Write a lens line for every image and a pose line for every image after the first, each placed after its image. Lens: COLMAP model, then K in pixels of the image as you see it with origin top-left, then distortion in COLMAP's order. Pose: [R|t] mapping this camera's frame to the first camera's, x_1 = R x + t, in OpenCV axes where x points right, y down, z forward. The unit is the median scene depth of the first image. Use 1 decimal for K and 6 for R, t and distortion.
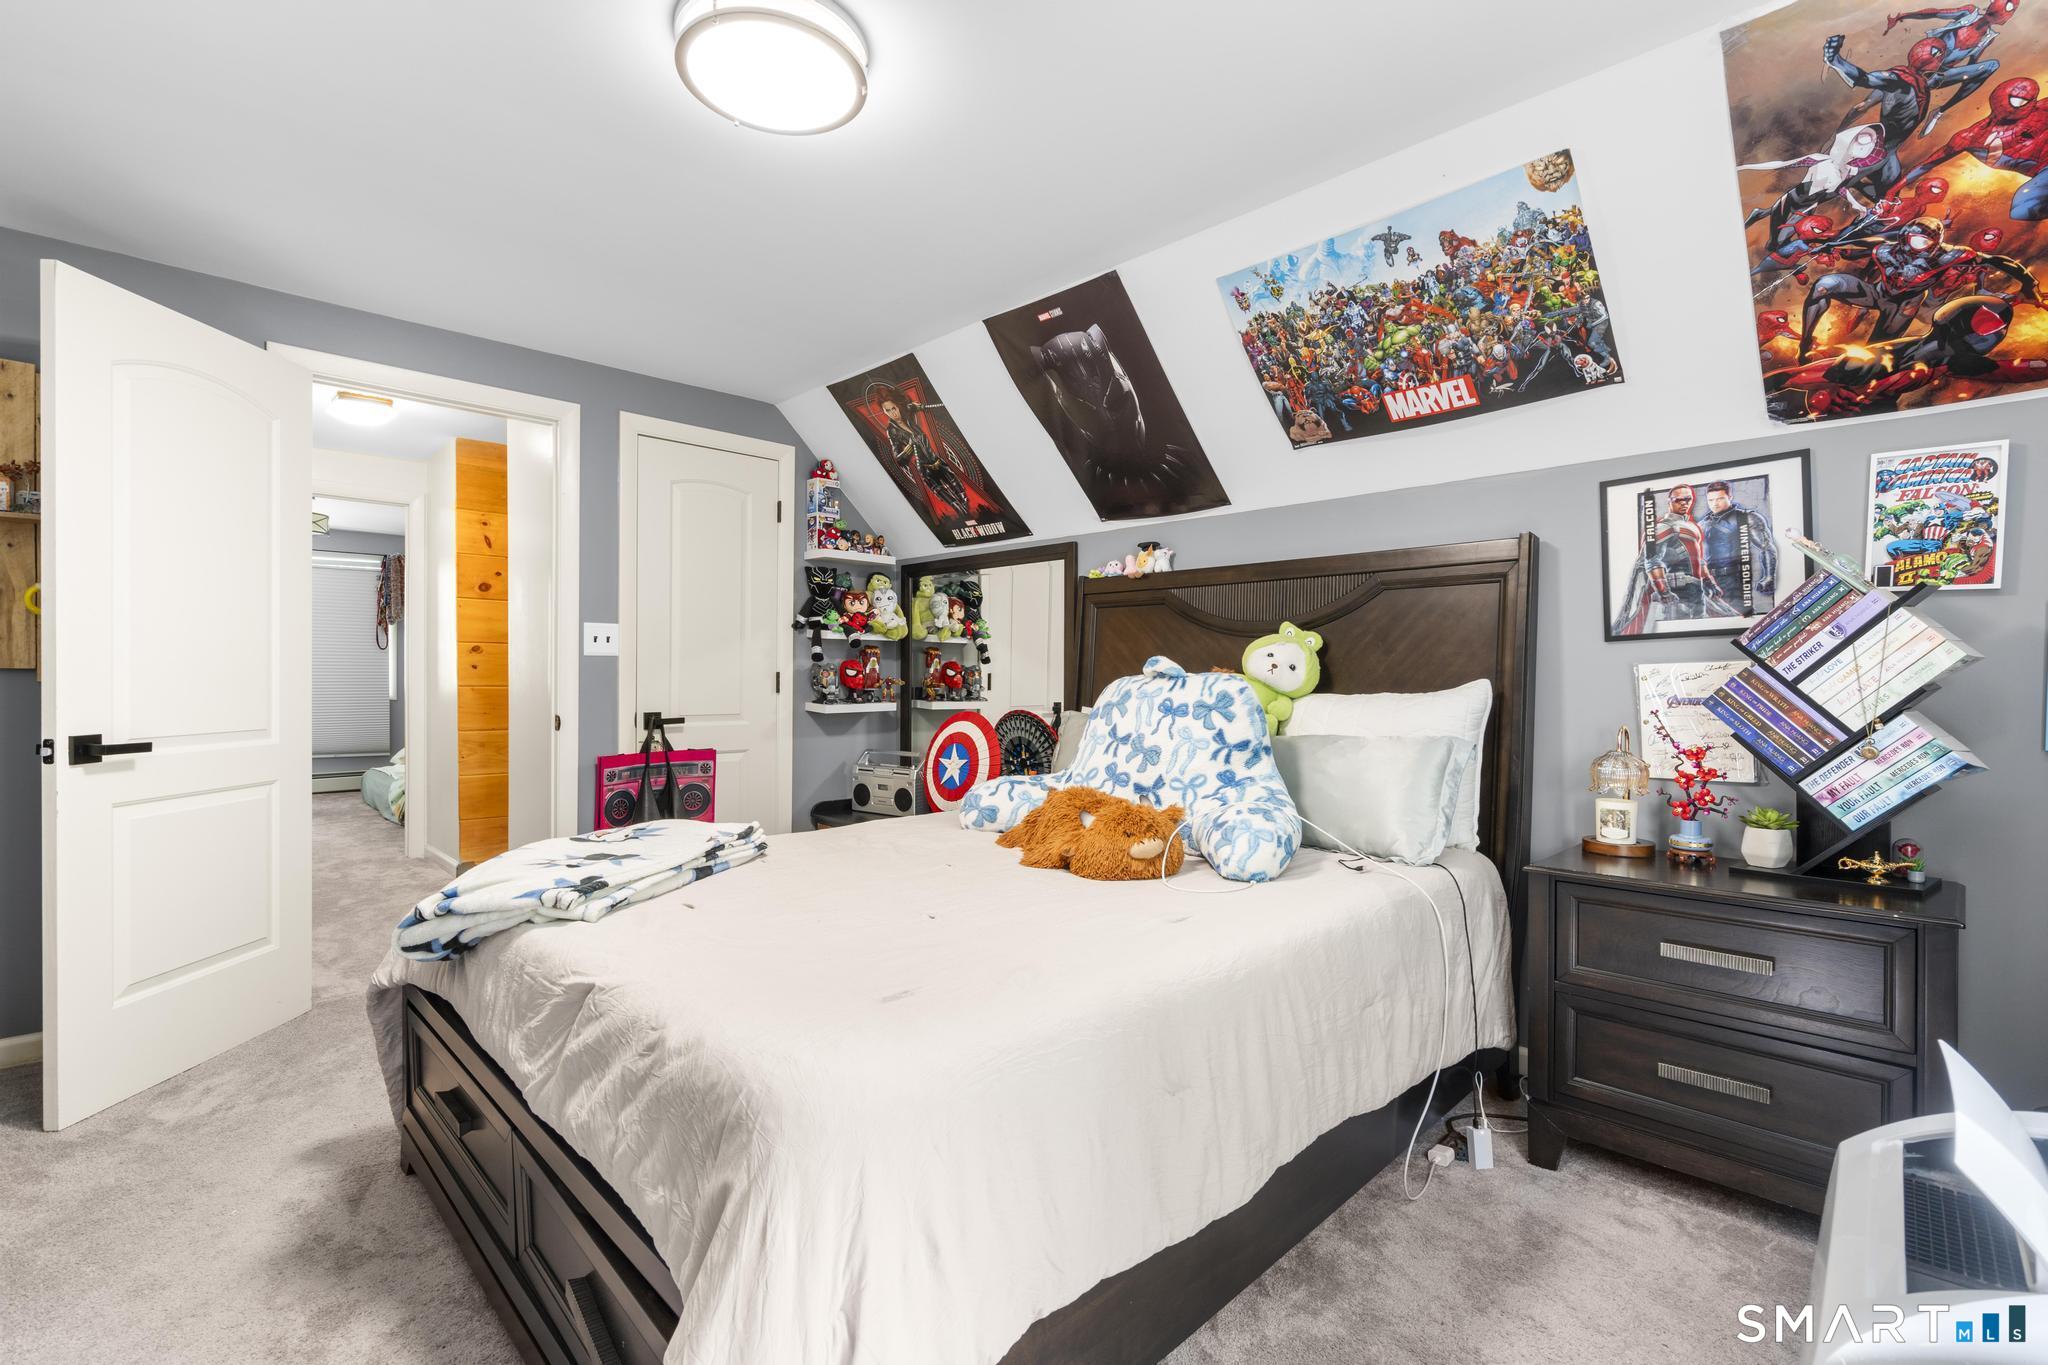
lens RADIAL K [[920.5, 0, 1027.7], [0, 920.5, 685.0], [0, 0, 1]] dist [-0.008040, 0.004282]
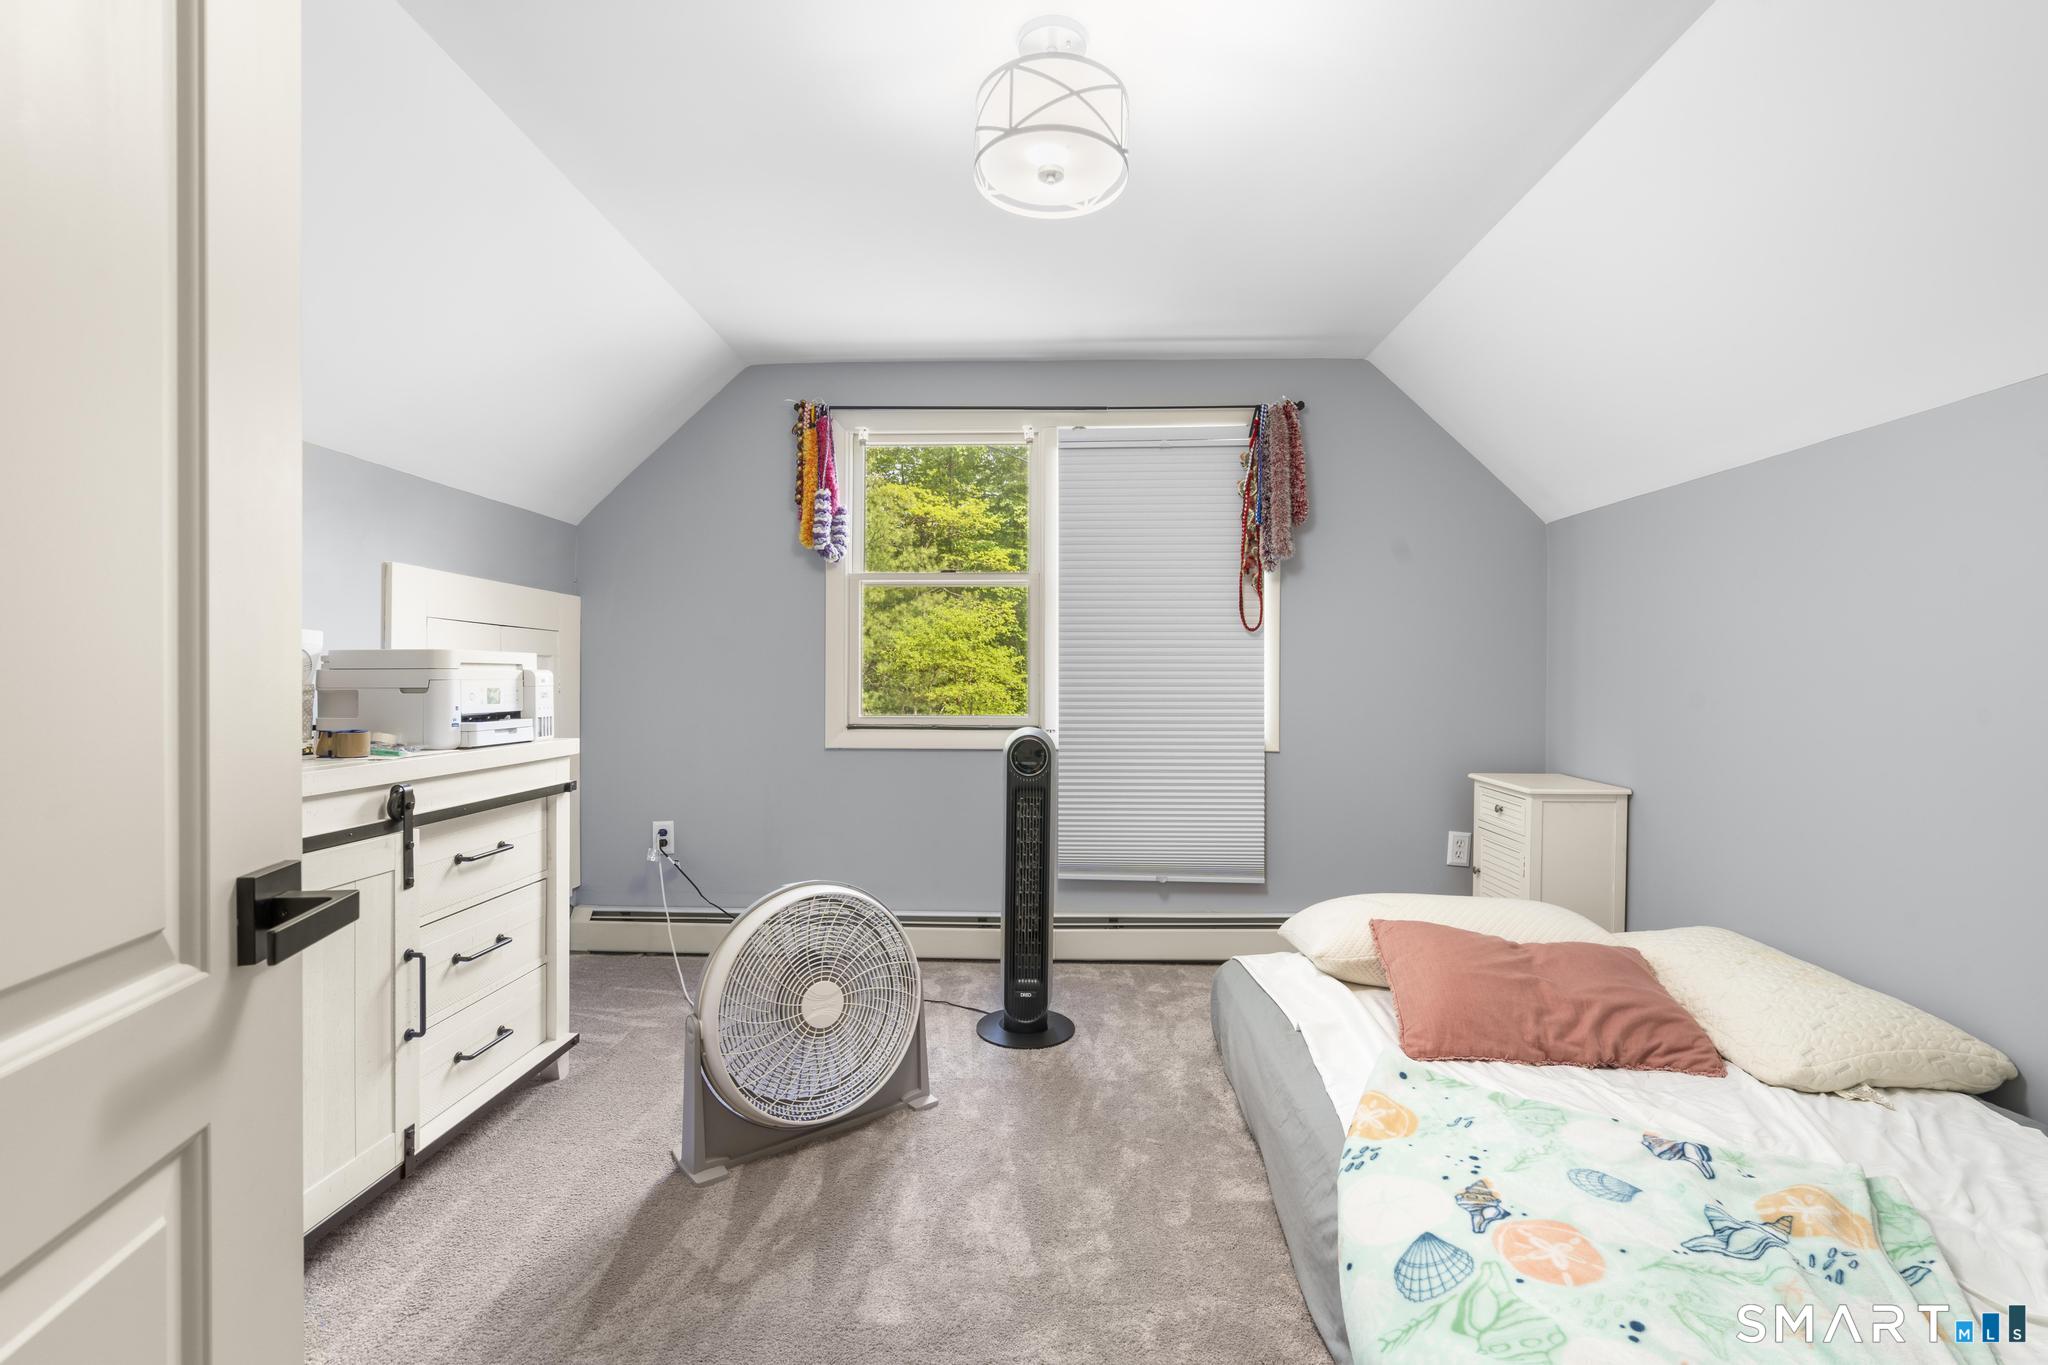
lens RADIAL K [[920.5, 0, 1023.7], [0, 920.5, 682.4], [0, 0, 1]] dist [-0.008040, 0.004282]
pose [[0.674673, 0.000473, -0.738116, -0.649605], [-0.007226, 0.999956, -0.005964, -0.017152], [0.738081, 0.009358, 0.674647, 0.898281]]
